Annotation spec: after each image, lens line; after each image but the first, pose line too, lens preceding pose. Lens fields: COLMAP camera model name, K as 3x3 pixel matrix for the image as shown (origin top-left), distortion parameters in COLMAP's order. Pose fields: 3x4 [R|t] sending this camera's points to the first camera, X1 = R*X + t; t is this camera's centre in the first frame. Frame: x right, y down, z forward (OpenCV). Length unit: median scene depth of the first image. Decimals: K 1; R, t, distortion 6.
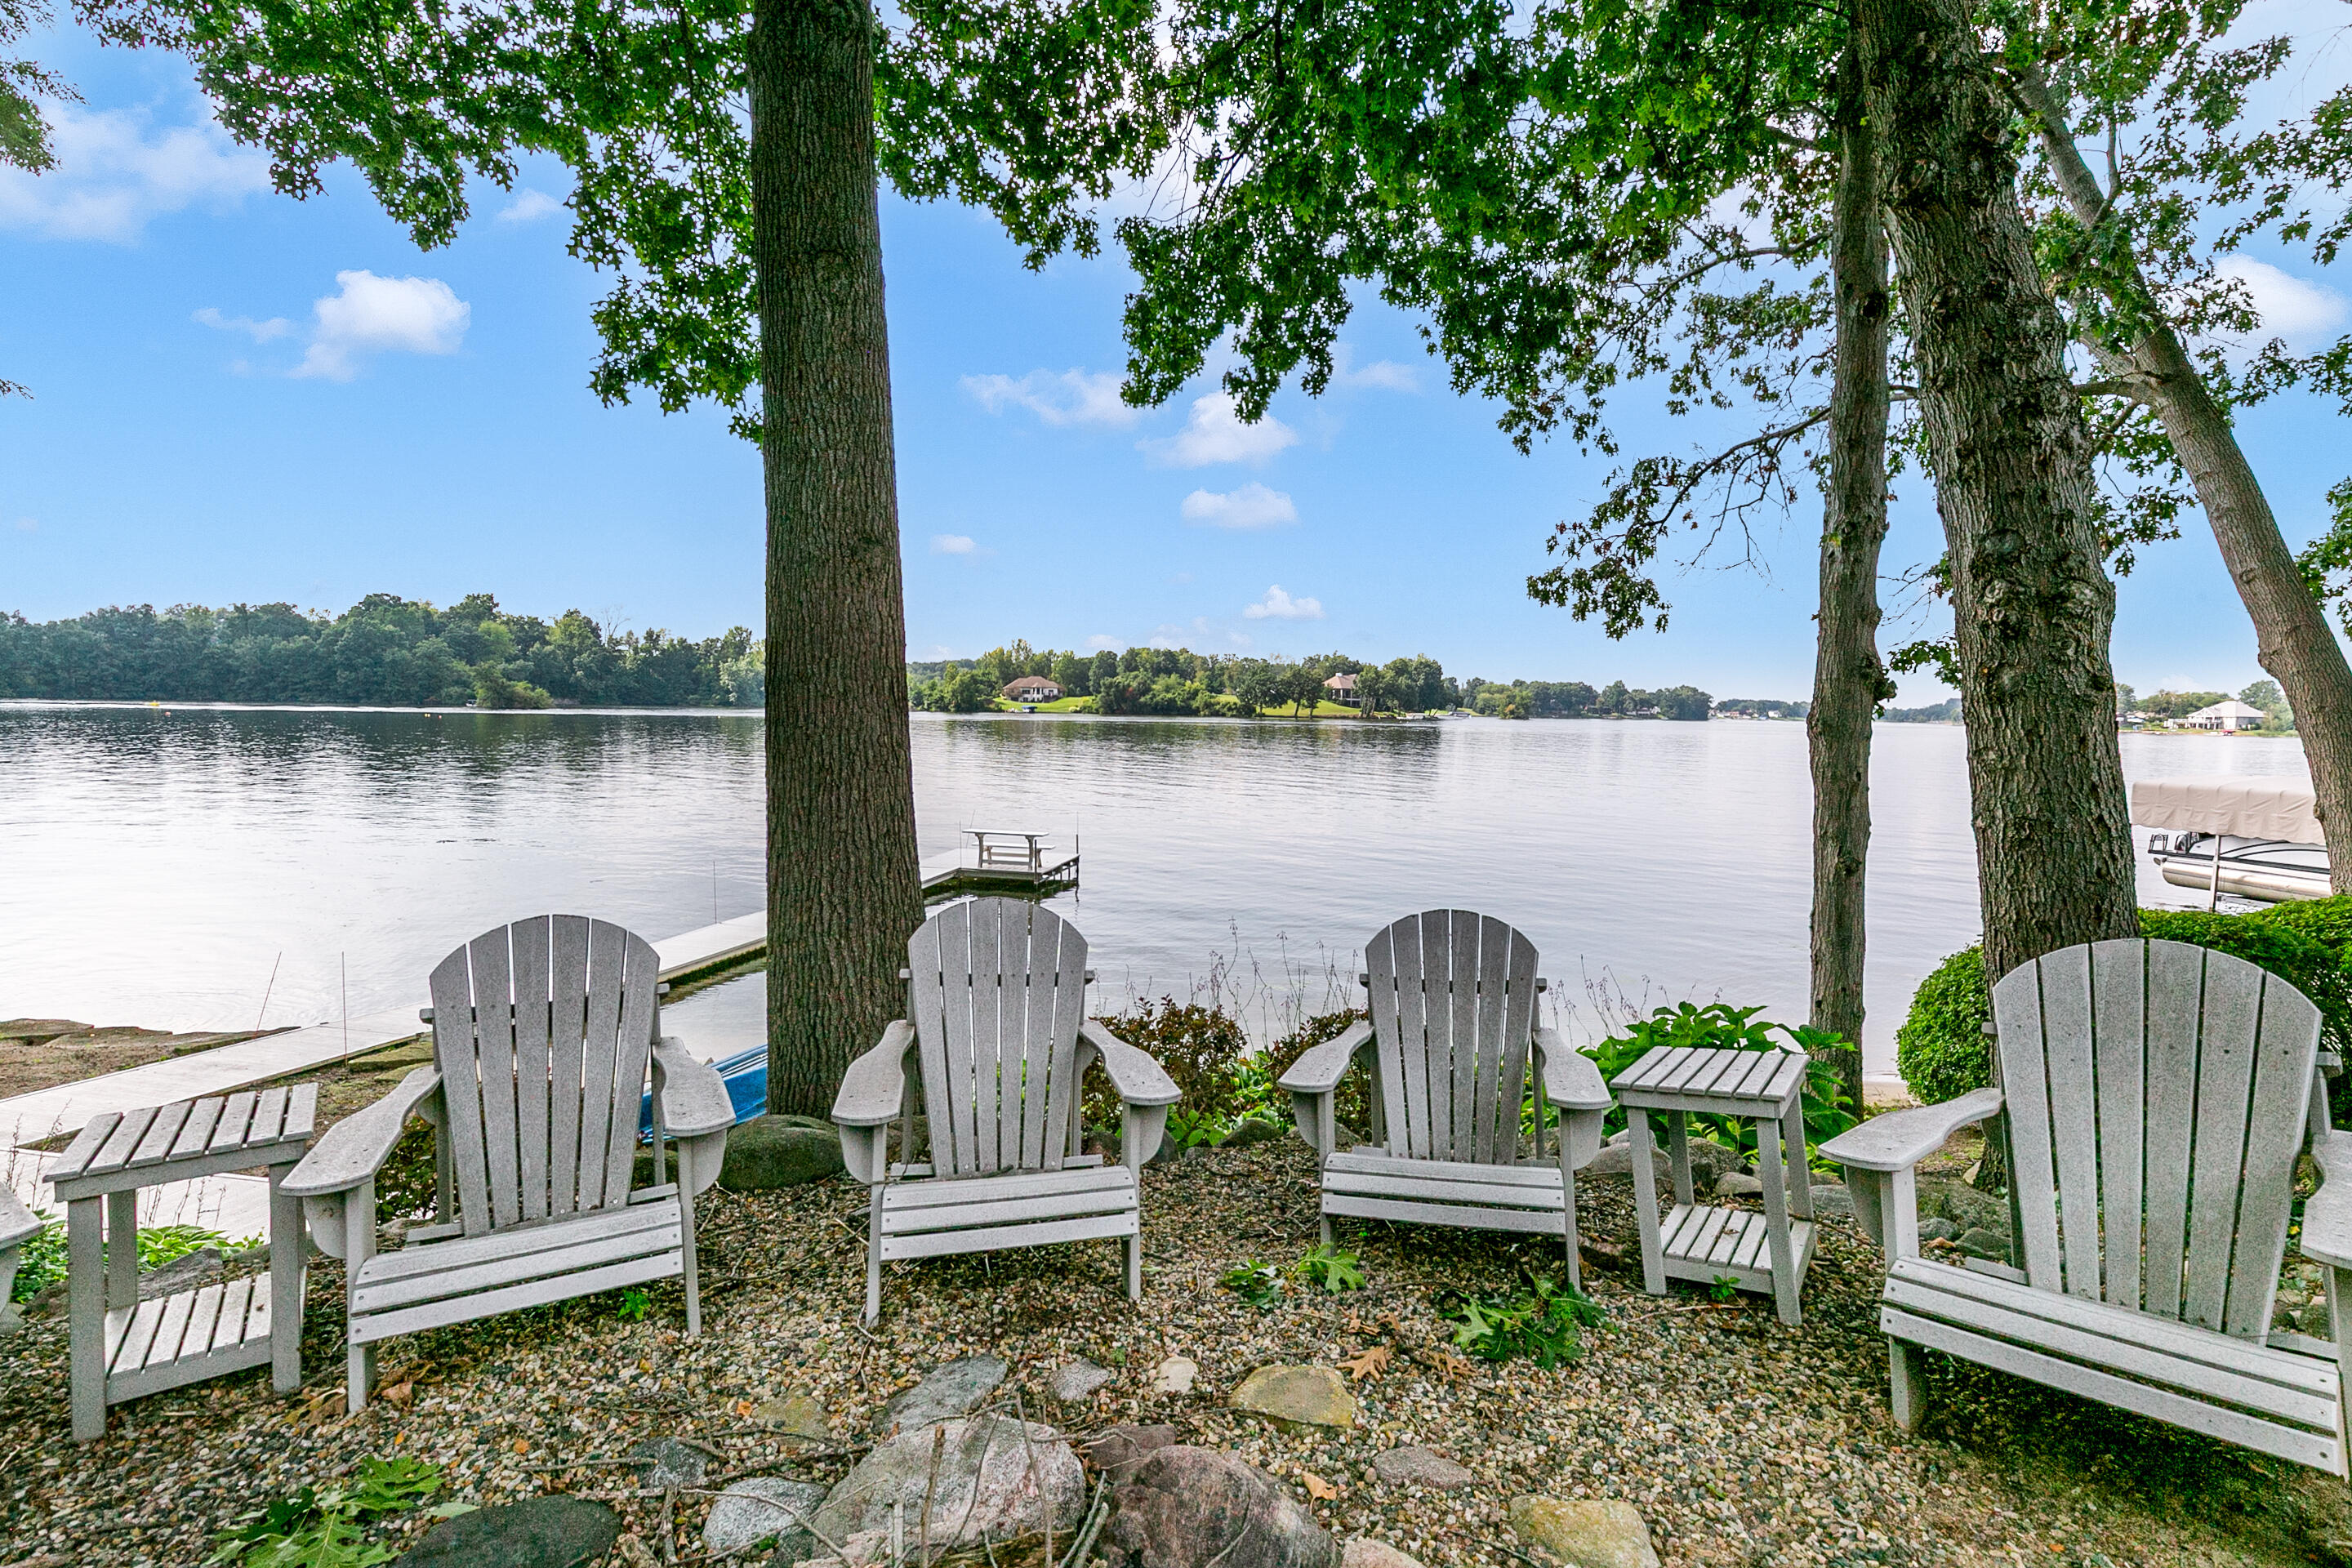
lens RADIAL K [[1061.3, 0, 1183.0], [0, 1061.3, 783.3], [0, 0, 1]] dist [0.011545, -0.001735]
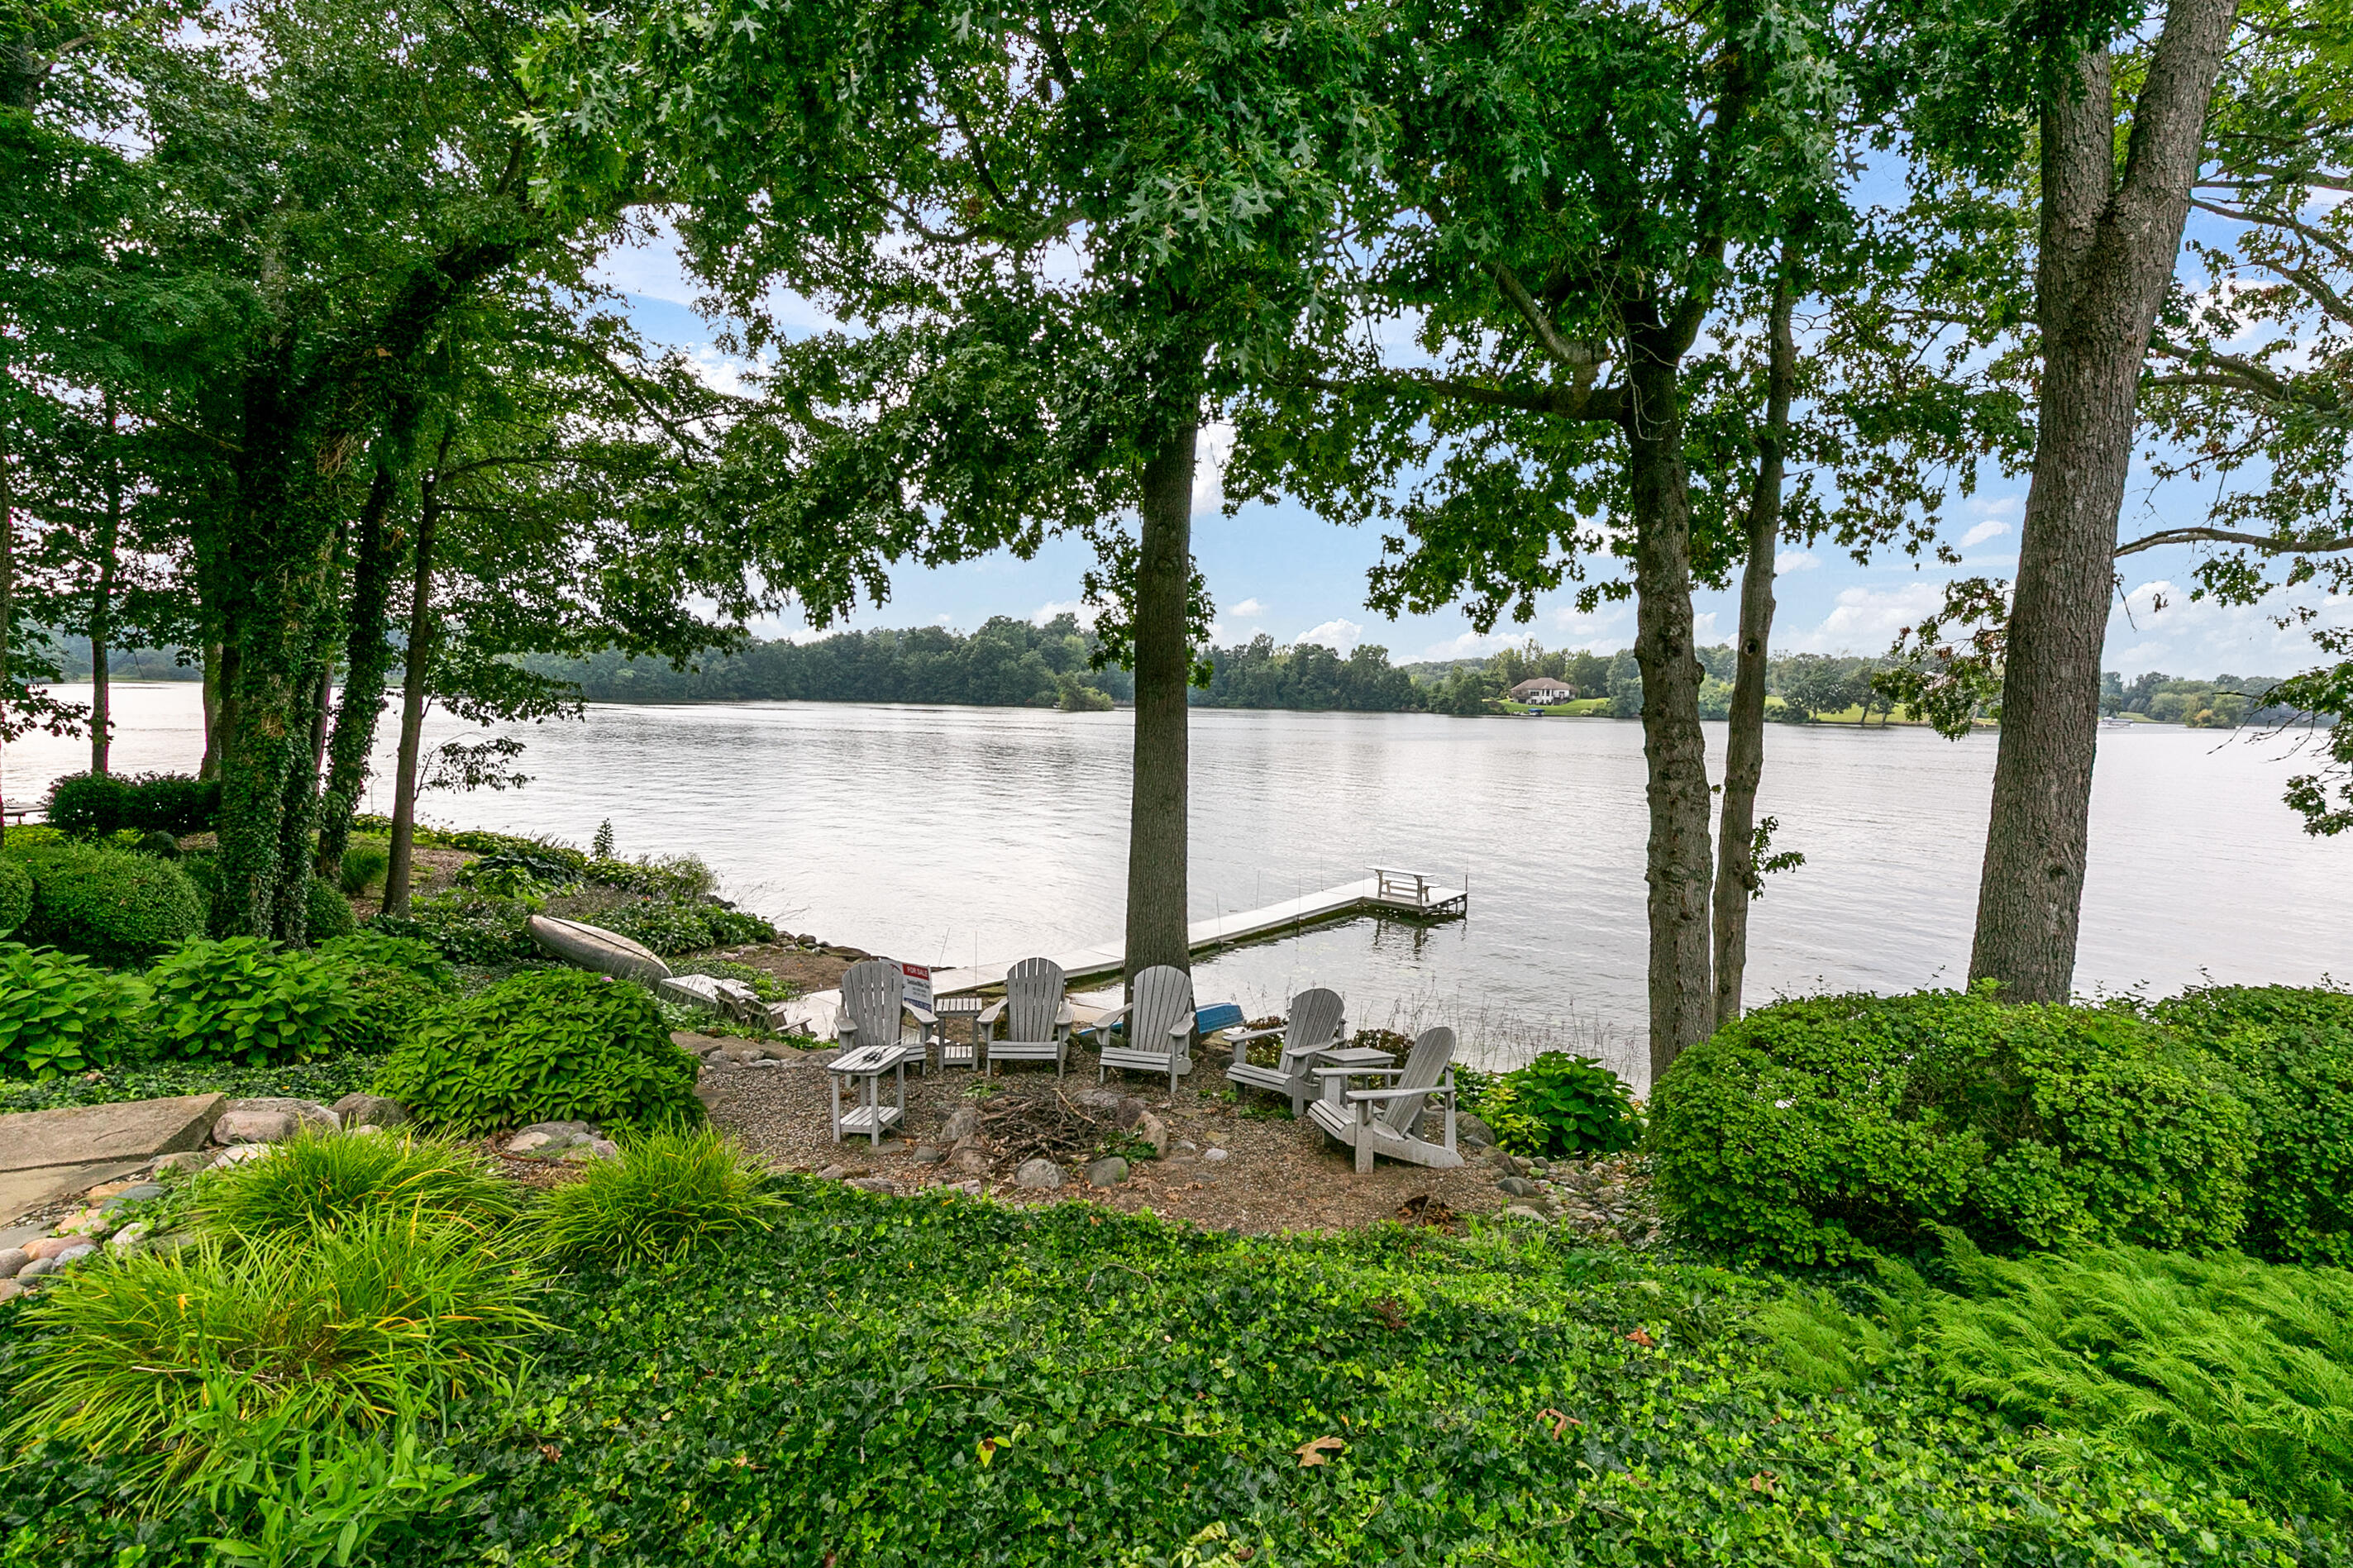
lens RADIAL K [[1065.2, 0, 1181.5], [0, 1065.2, 793.1], [0, 0, 1]] dist [0.008509, -0.000488]
pose [[0.891022, 0.041916, -0.452021, 0.199294], [-0.036900, 0.999121, 0.019912, -0.072731], [0.452459, -0.001062, 0.891785, -0.272290]]
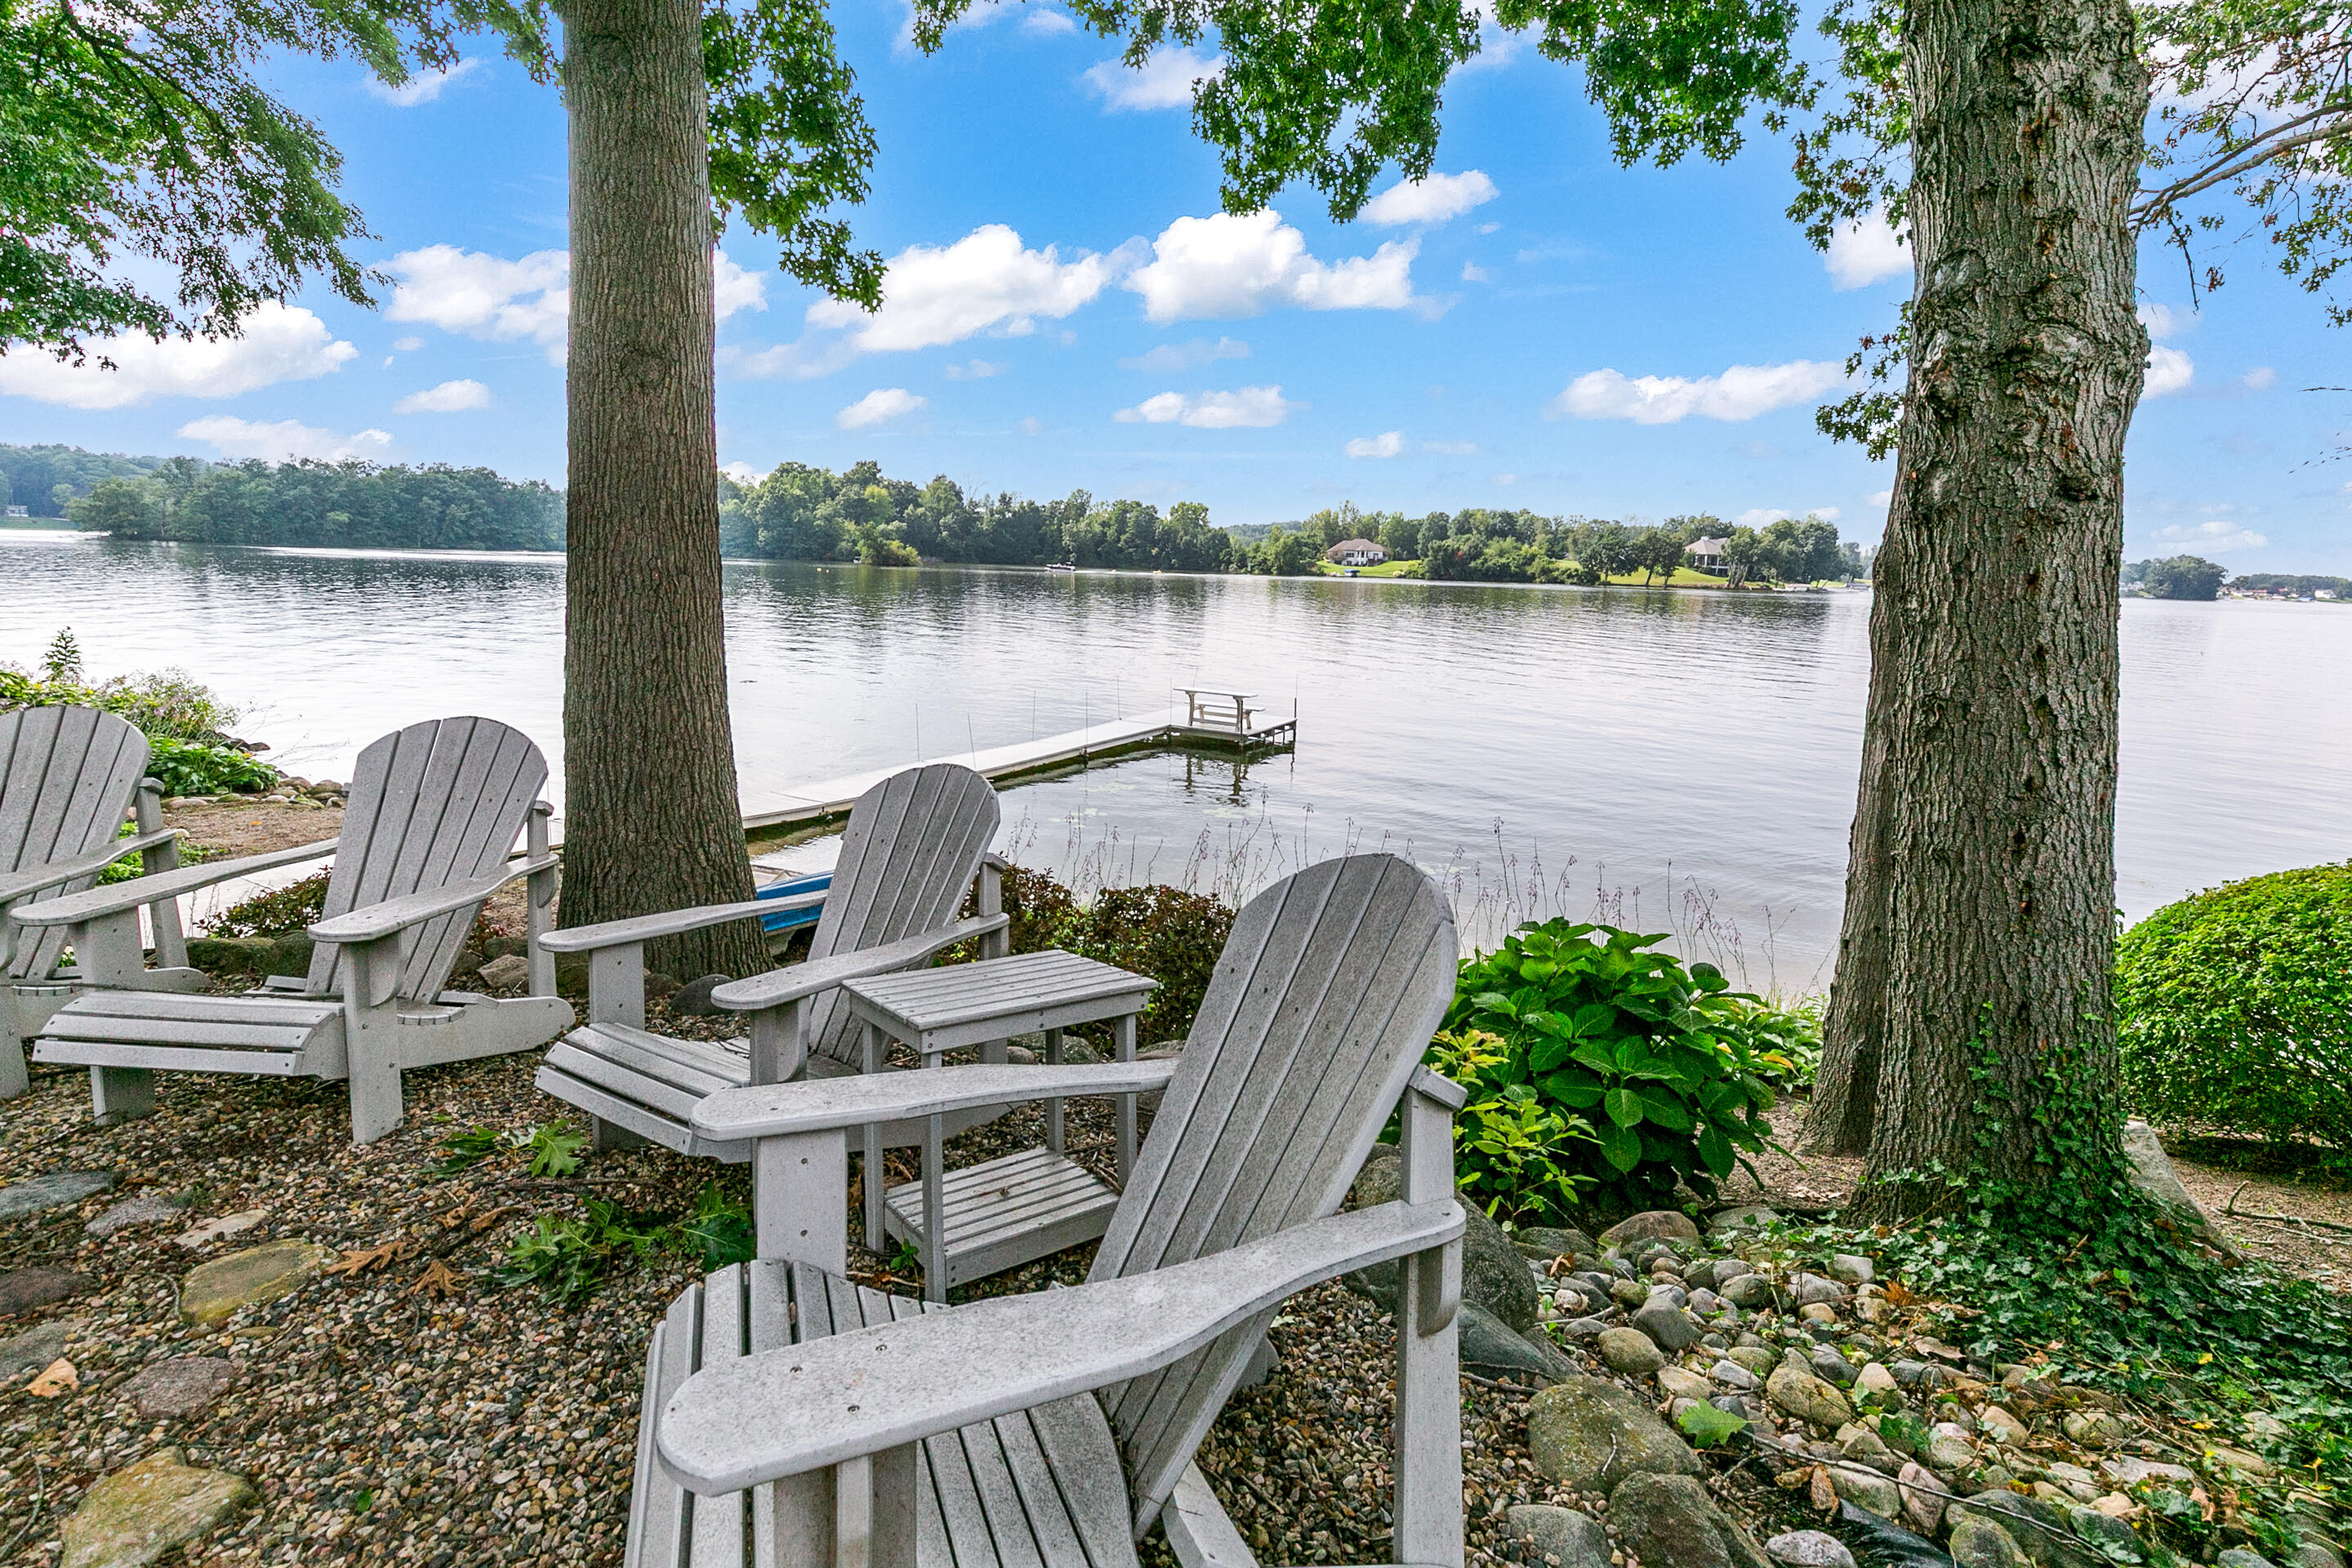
lens RADIAL K [[1071.8, 0, 1184.7], [0, 1071.8, 757.7], [0, 0, 1]] dist [0.009658, -0.000933]
pose [[0.954677, 0.065886, -0.290261, 0.120018], [-0.036373, 0.993708, 0.105928, 0.003656], [0.295414, -0.090569, 0.951067, 0.047791]]
